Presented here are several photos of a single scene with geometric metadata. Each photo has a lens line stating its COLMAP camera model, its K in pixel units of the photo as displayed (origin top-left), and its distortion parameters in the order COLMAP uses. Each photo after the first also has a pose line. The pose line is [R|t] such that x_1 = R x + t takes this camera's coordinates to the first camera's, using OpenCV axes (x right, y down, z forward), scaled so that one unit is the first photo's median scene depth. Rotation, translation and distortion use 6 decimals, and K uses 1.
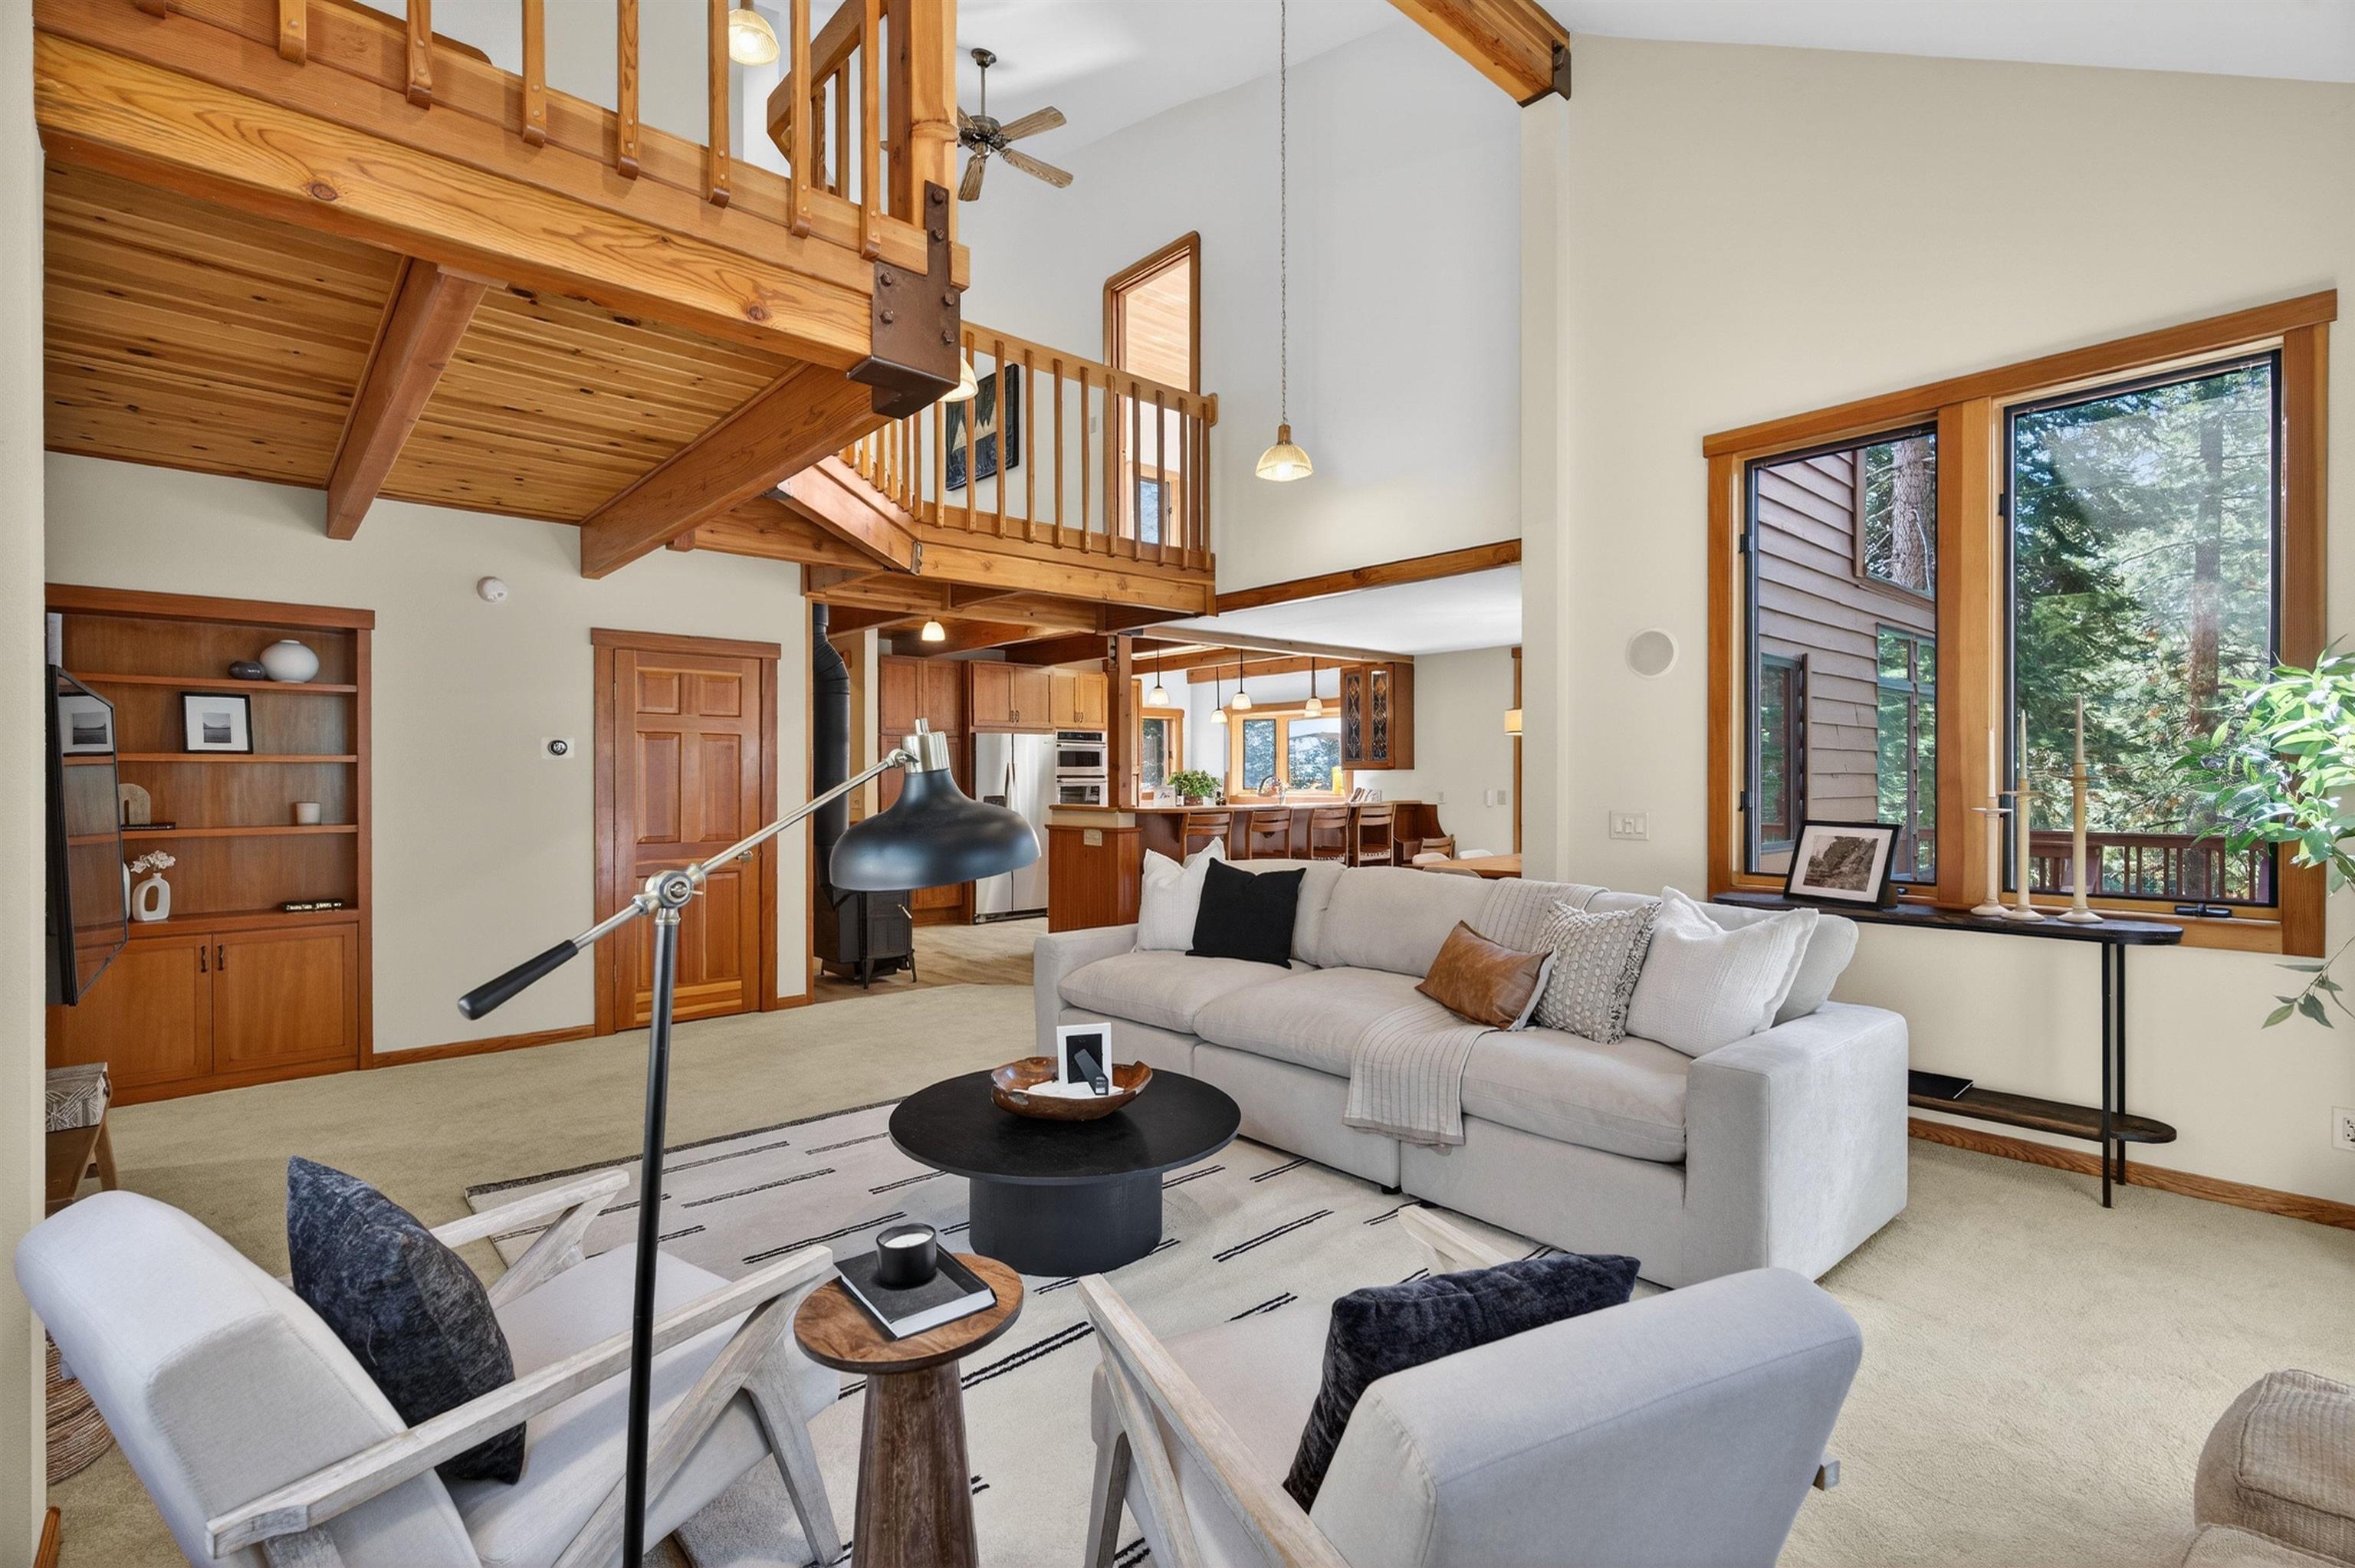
lens RADIAL K [[1055.6, 0, 1173.9], [0, 1055.6, 782.7], [0, 0, 1]] dist [-0.003333, -0.000309]
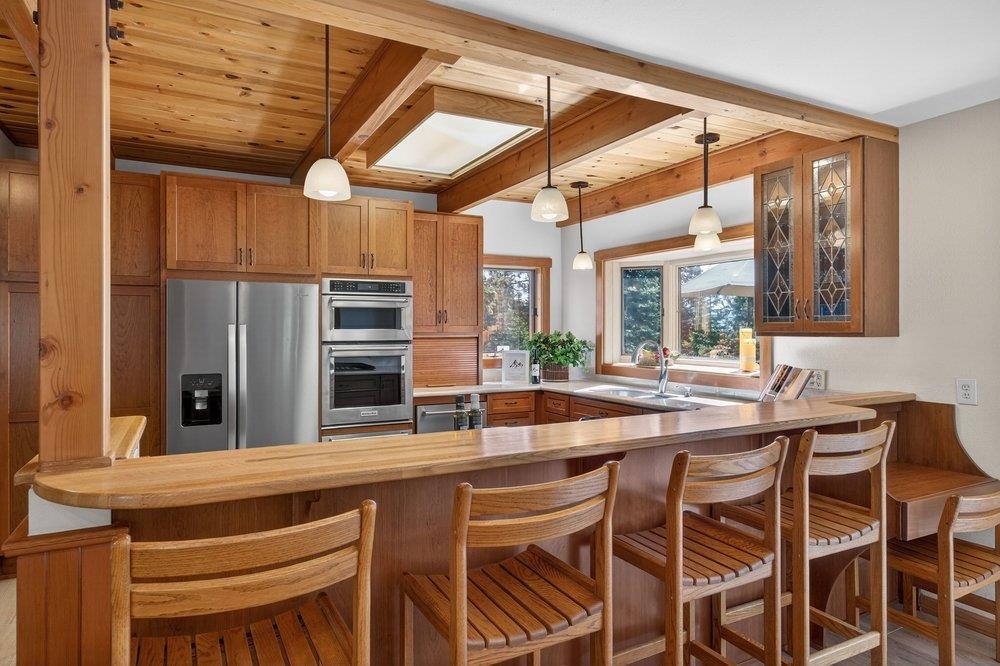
lens RADIAL K [[589.6, 0, 492.9], [0, 589.6, 324.2], [0, 0, 1]] dist [-0.005050, 0.004082]
pose [[0.969258, 0.002789, -0.246031, 0.092289], [-0.004882, 0.999957, -0.007897, -0.015095], [0.245999, 0.008856, 0.969230, 0.614271]]
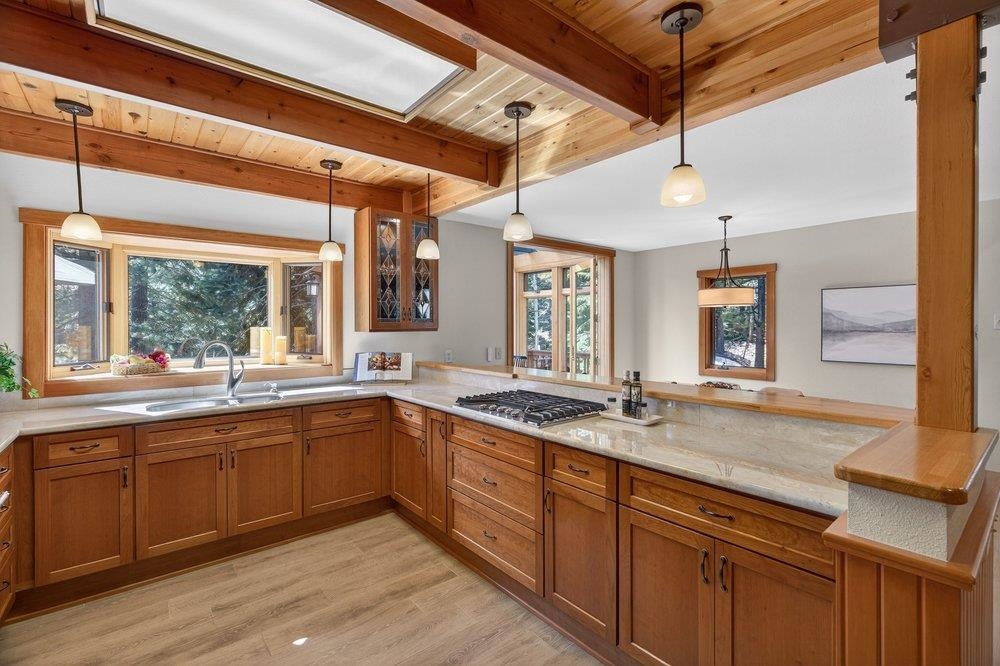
lens RADIAL K [[448.3, 0, 499.3], [0, 448.3, 330.4], [0, 0, 1]] dist [-0.003333, -0.000309]
pose [[0.042162, -0.006375, 0.999090, -0.174794], [0.007615, 0.999953, 0.006060, -0.014462], [-0.999082, 0.007352, 0.042208, 0.851657]]
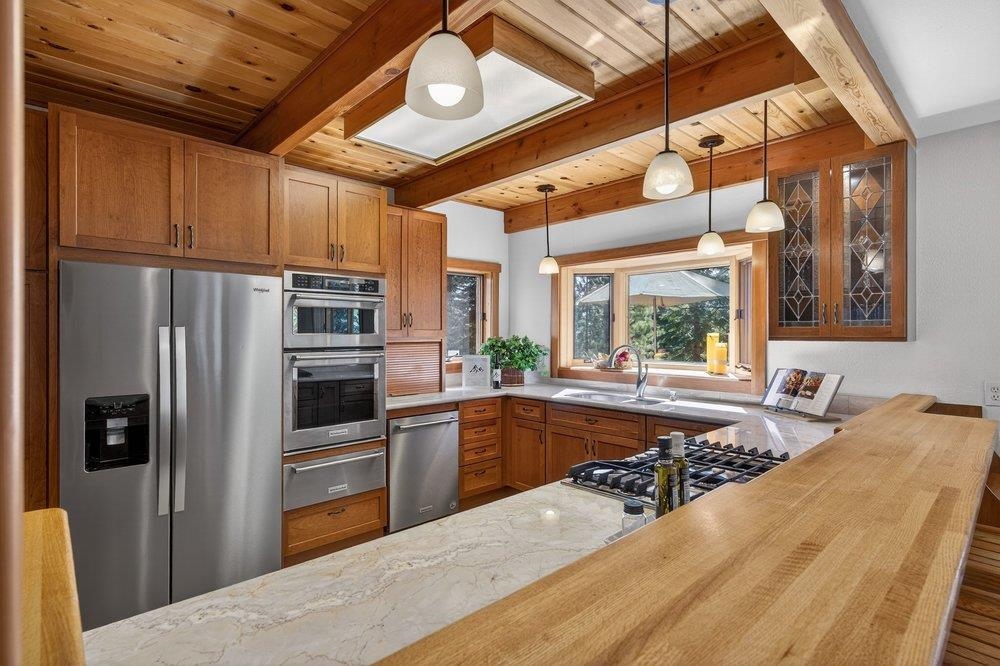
lens RADIAL K [[490.1, 0, 495.7], [0, 490.1, 331.8], [0, 0, 1]] dist [0.001839, -0.000815]
pose [[0.999820, 0.005770, 0.018064, -0.001426], [-0.005685, 0.999973, -0.004752, -0.014537], [-0.018091, 0.004649, 0.999826, 0.696546]]
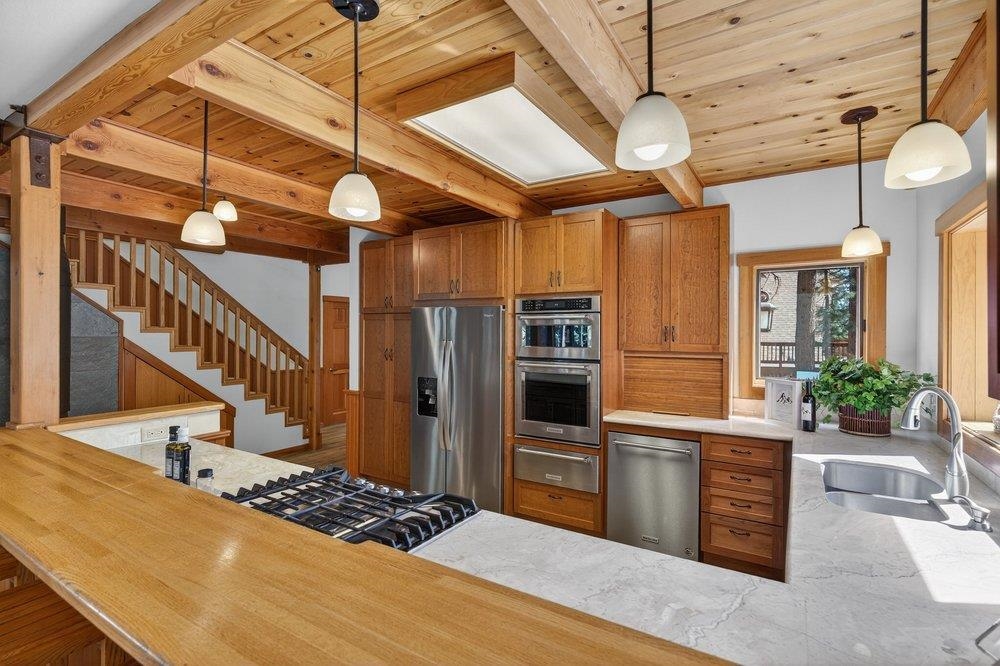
lens RADIAL K [[448.3, 0, 518.0], [0, 448.3, 335.1], [0, 0, 1]] dist [-0.003333, -0.000309]
pose [[0.314026, 0.011707, -0.949342, 0.194459], [-0.010474, 0.999906, 0.008866, -0.024783], [0.949357, 0.007160, 0.314119, 0.859576]]
